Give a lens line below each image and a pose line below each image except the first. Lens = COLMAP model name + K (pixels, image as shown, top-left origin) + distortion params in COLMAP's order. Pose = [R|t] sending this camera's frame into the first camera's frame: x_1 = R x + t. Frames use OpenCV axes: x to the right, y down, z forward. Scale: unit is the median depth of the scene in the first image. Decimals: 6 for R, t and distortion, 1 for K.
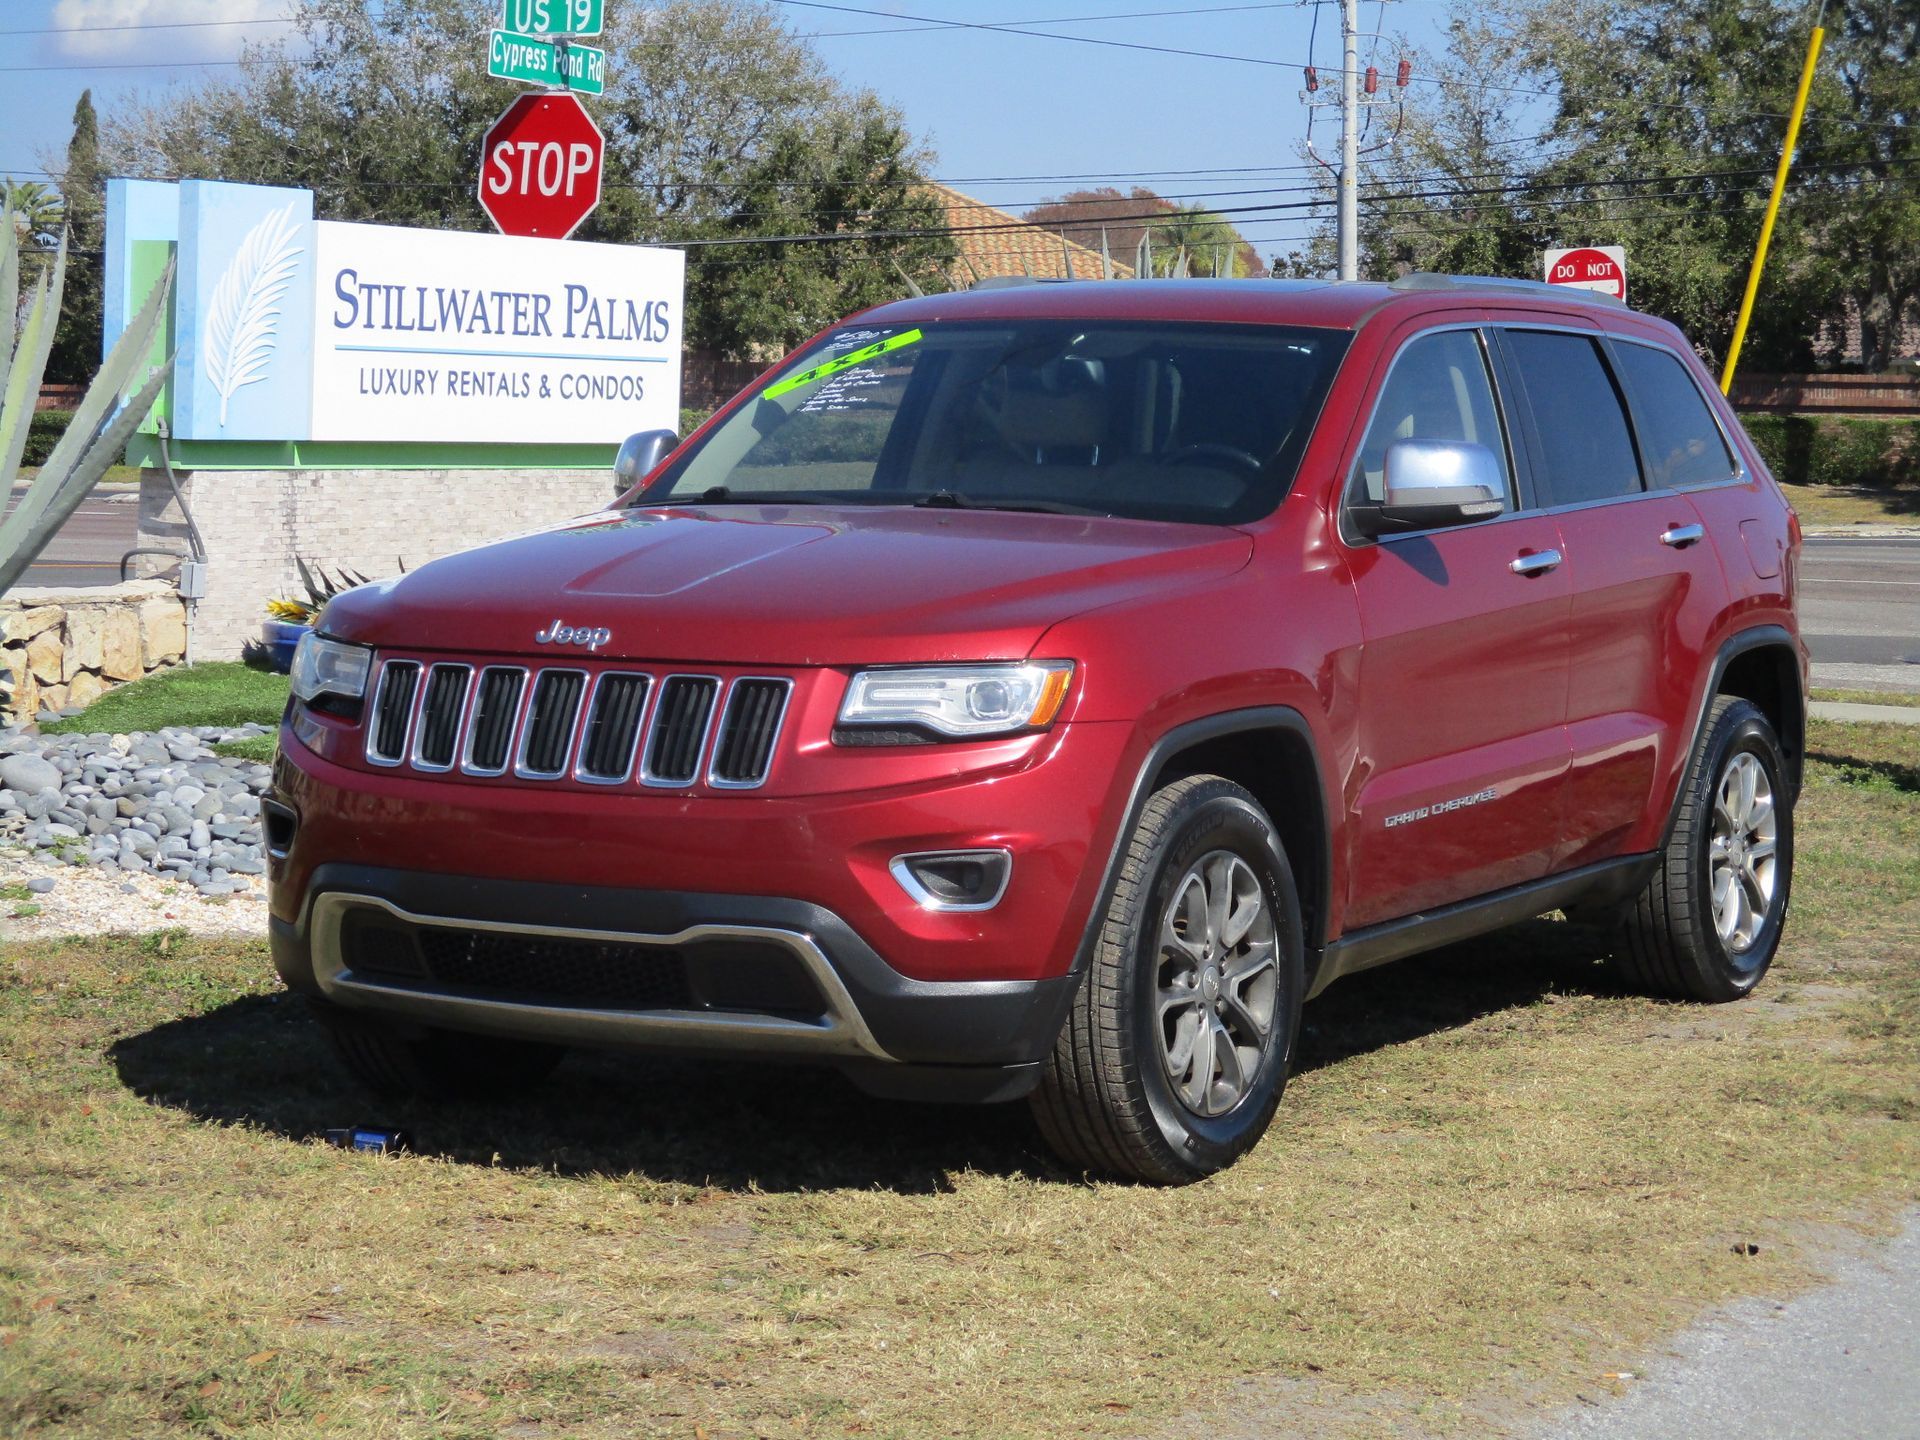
lens RADIAL K [[4534.3, 0, 960.0], [0, 4534.3, 720.0], [0, 0, 1]] dist [-0.071992, 0.243193]
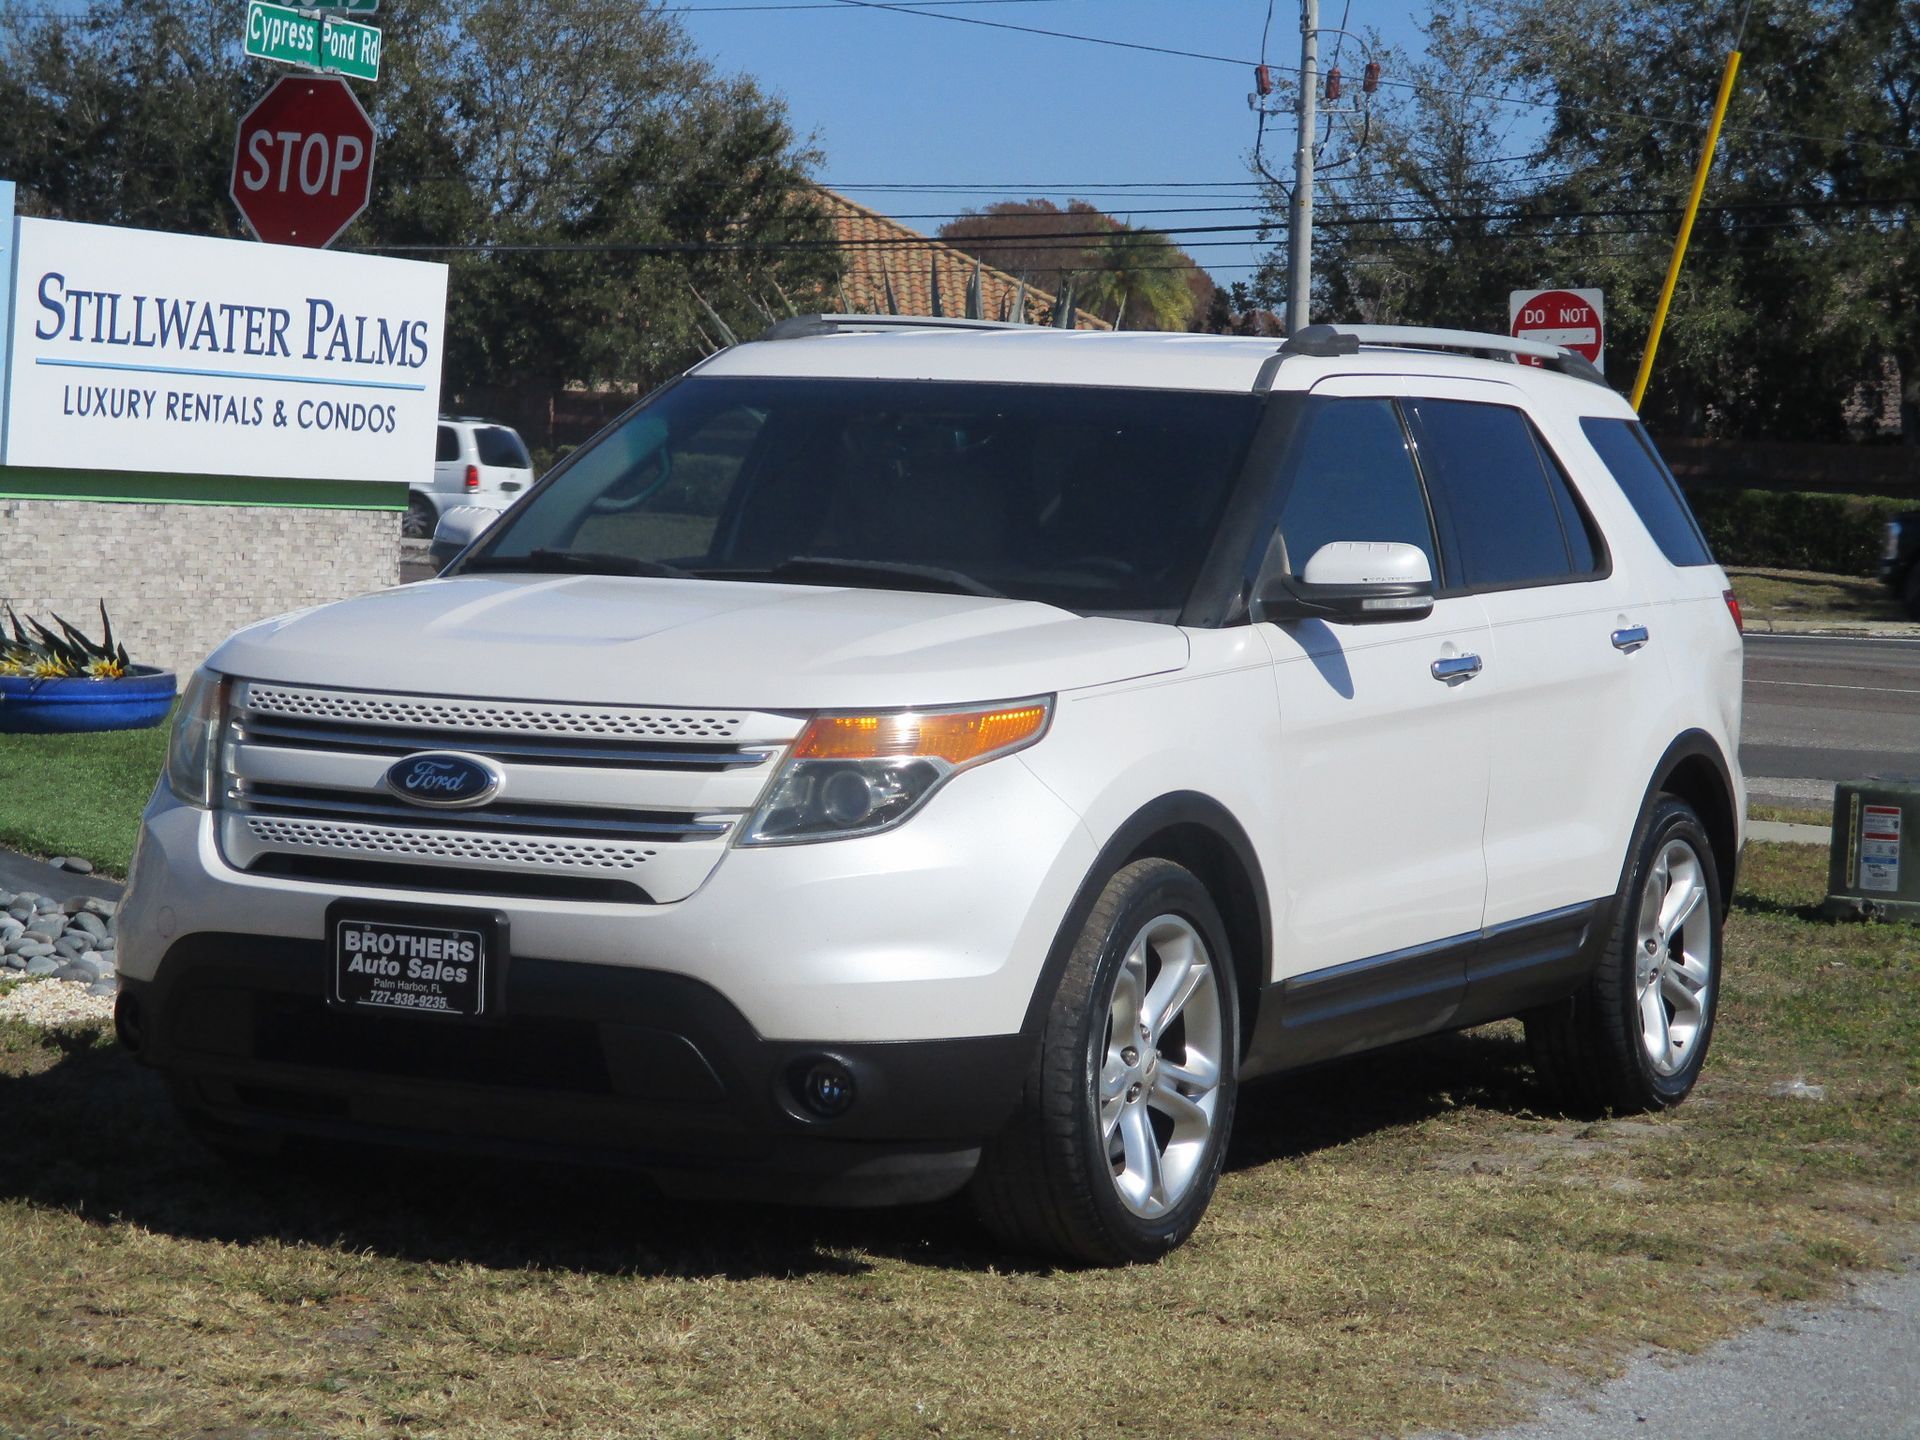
lens RADIAL K [[5433.1, 0, 960.0], [0, 5433.1, 720.0], [0, 0, 1]] dist [0.019831, 0.949103]
pose [[0.999399, 0.031229, 0.015023, 0.026627], [-0.030923, 0.999318, -0.020186, 0.003284], [-0.015643, 0.019709, 0.999683, -0.058956]]
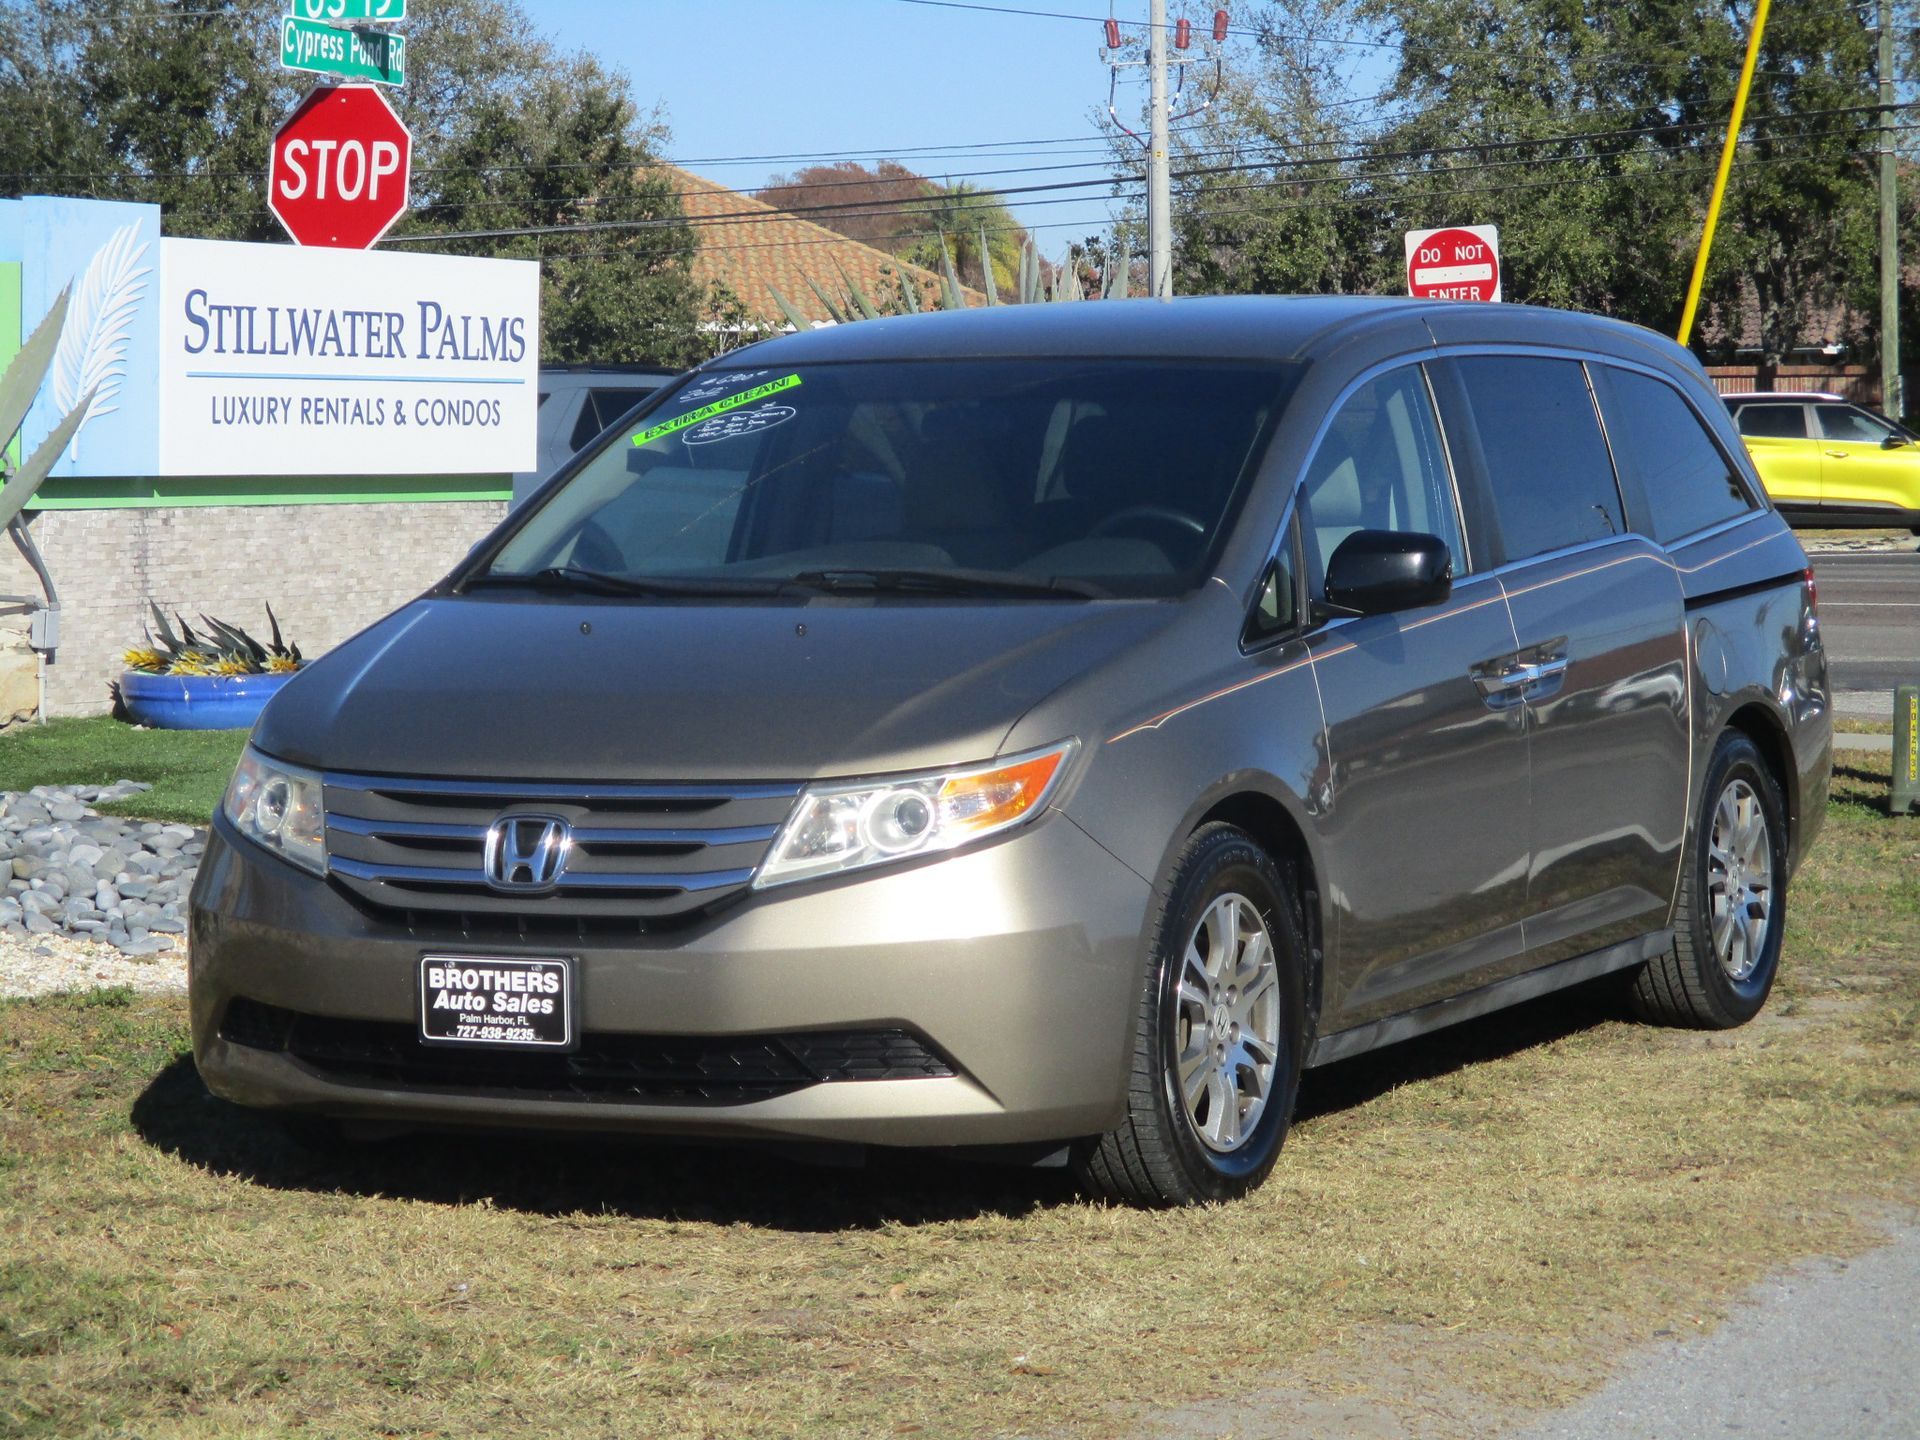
lens RADIAL K [[5560.0, 0, 960.0], [0, 5560.0, 720.0], [0, 0, 1]] dist [0.113128, 0.004195]
pose [[0.998016, -0.024345, 0.058071, -0.045375], [0.025271, 0.999564, -0.015256, 0.008843], [-0.057675, 0.016693, 0.998196, -0.133743]]
